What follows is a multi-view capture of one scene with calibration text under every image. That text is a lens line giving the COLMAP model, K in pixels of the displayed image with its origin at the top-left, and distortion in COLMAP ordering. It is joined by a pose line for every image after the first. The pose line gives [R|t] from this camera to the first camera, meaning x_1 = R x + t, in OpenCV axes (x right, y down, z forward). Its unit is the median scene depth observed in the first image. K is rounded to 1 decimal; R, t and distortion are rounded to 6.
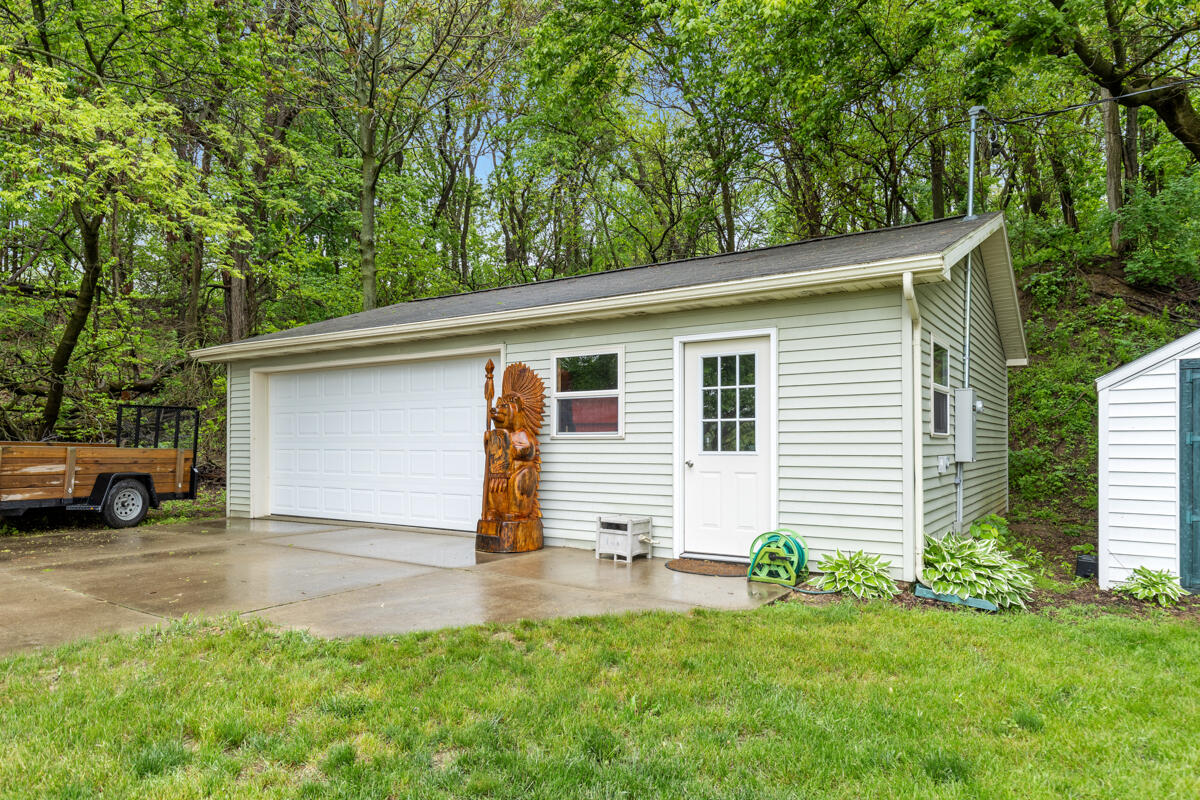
lens RADIAL K [[768.7, 0, 602.5], [0, 768.7, 450.7], [0, 0, 1]] dist [0.014477, -0.004055]
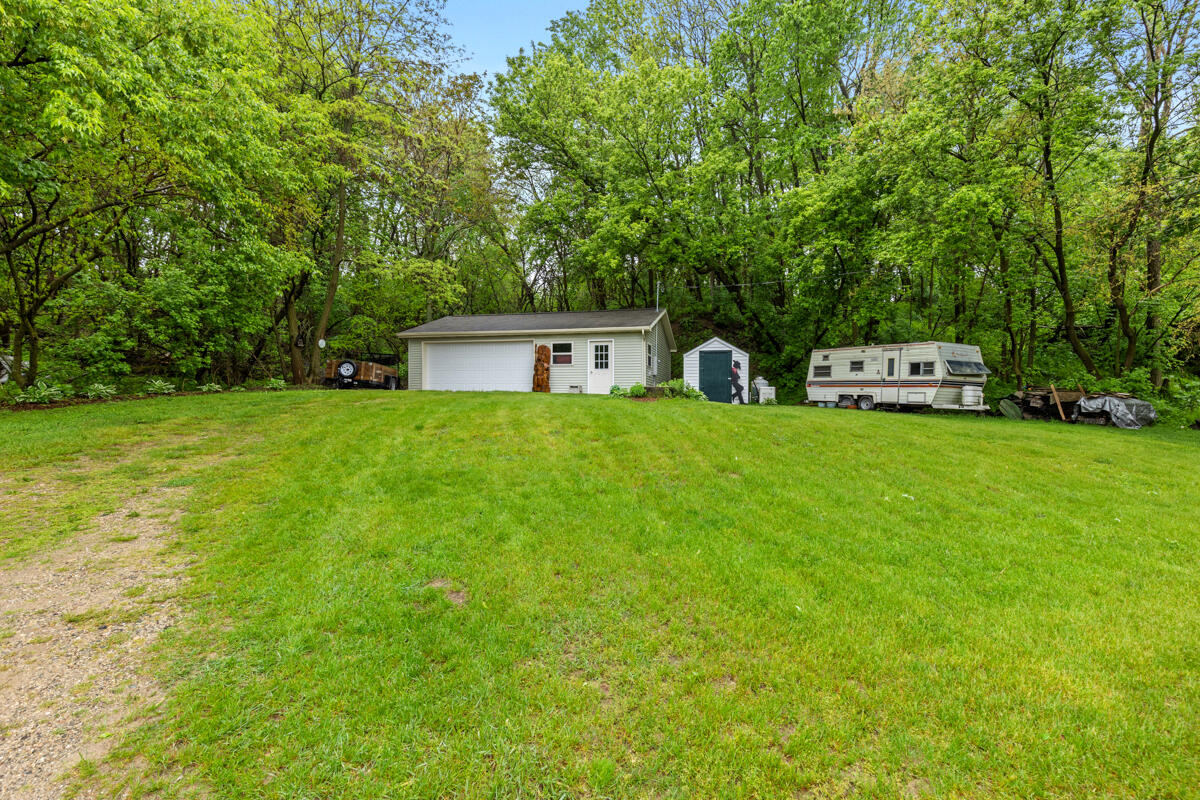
lens RADIAL K [[559.4, 0, 601.8], [0, 559.4, 400.2], [0, 0, 1]] dist [0.012487, -0.001713]
pose [[0.948582, 0.013034, 0.316264, -0.717683], [-0.008011, 0.999820, -0.017176, 0.203973], [-0.316431, 0.013759, 0.948516, -1.685015]]
